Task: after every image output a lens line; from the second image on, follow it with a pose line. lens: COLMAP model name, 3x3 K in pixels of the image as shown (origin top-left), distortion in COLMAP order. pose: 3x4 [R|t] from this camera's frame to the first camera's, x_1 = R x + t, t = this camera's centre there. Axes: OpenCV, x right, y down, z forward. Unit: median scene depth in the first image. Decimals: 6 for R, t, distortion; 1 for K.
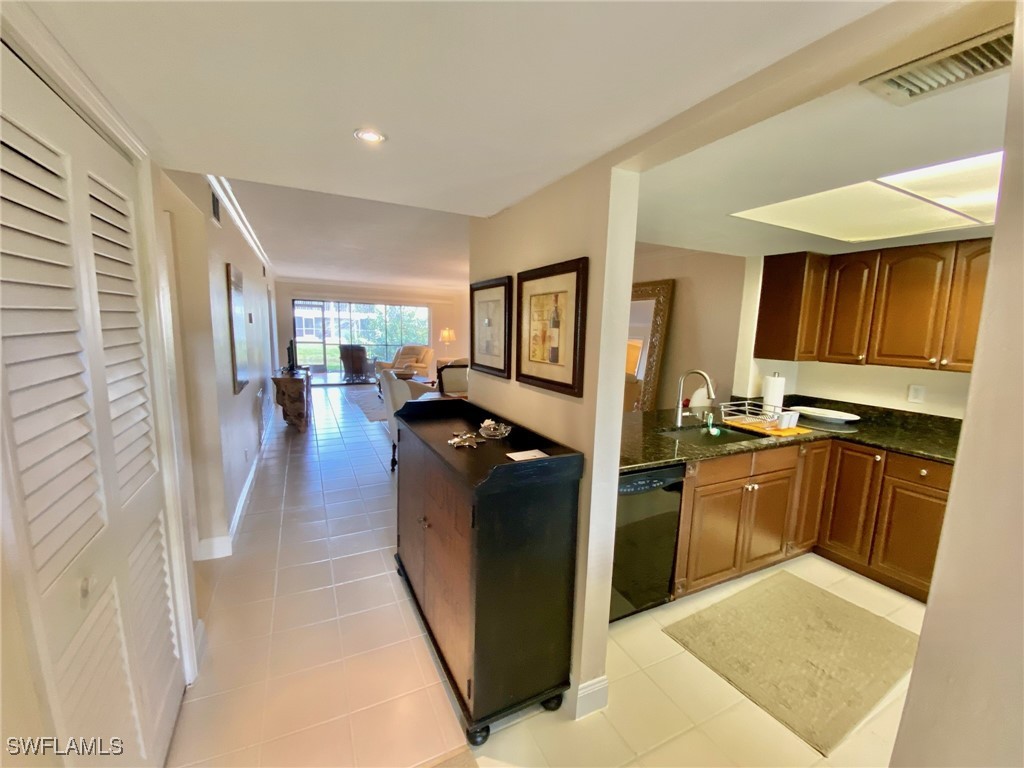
lens RADIAL K [[416.8, 0, 514.4], [0, 416.8, 387.7], [0, 0, 1]] dist [0.027676, -0.024490]
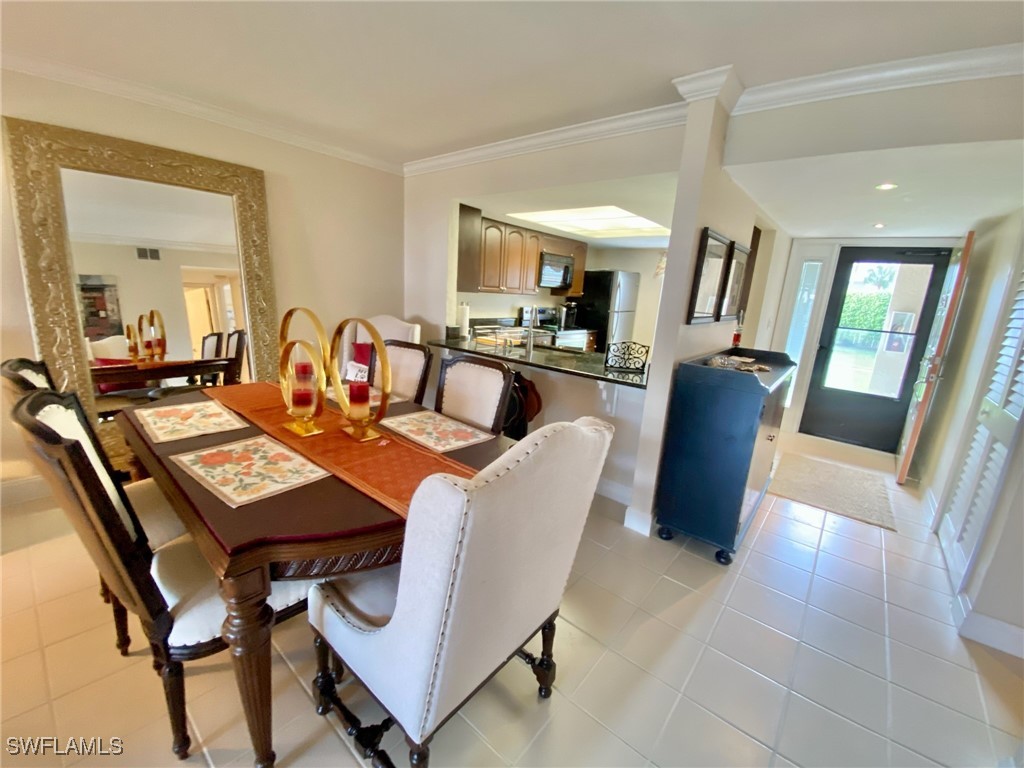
lens RADIAL K [[416.8, 0, 514.4], [0, 416.8, 387.7], [0, 0, 1]] dist [0.027676, -0.024490]
pose [[-0.397346, -0.253668, 0.881912, -0.683644], [0.054941, 0.952735, 0.298792, -0.179569], [-0.916023, 0.167177, -0.364629, 1.491517]]
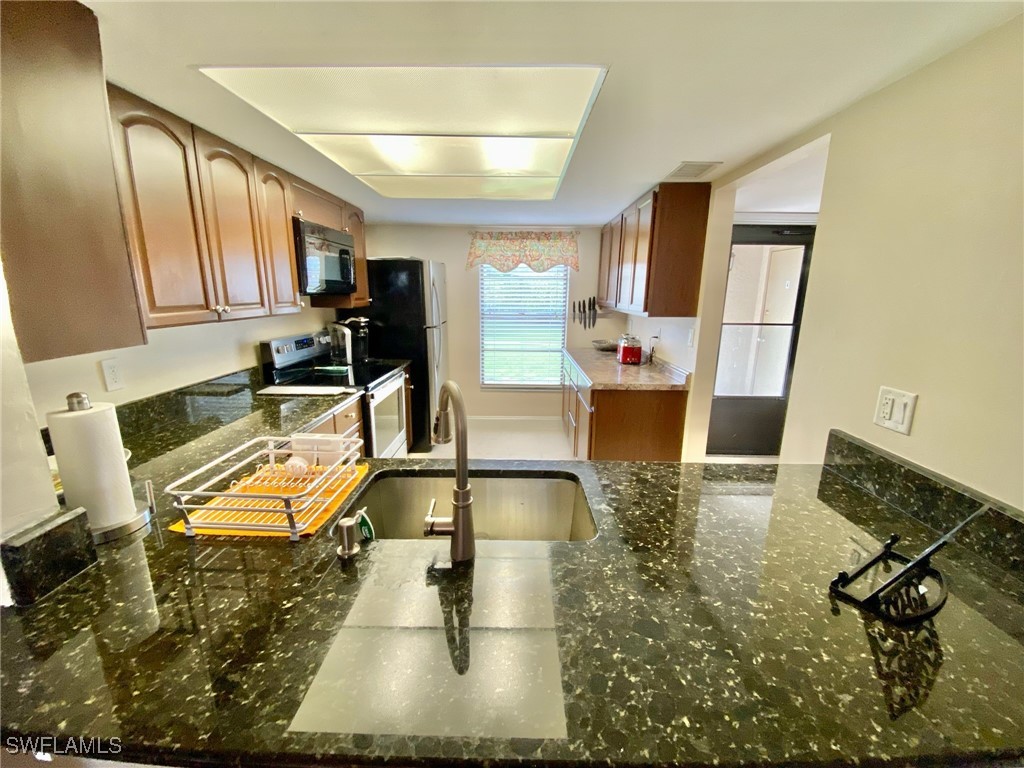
lens RADIAL K [[409.9, 0, 512.0], [0, 409.9, 384.0], [0, 0, 1]] dist [-0.000486, -0.023156]
pose [[-0.884752, -0.126753, 0.448494, 0.254098], [0.039461, 0.938478, 0.343077, -0.144125], [-0.464388, 0.321236, -0.825319, 1.185786]]
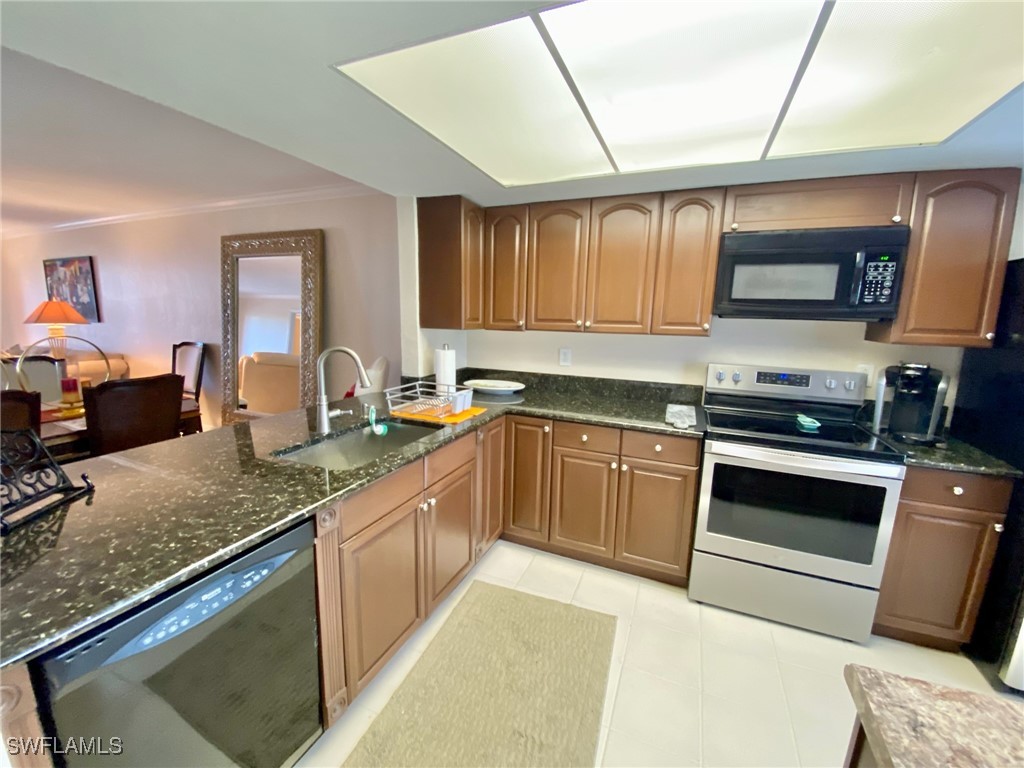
lens RADIAL K [[416.8, 0, 514.4], [0, 416.8, 387.7], [0, 0, 1]] dist [0.027676, -0.024490]
pose [[0.763338, -0.123820, 0.634021, 0.202260], [0.089470, 0.992264, 0.086065, -0.009976], [-0.639773, -0.008971, 0.768511, 0.288105]]
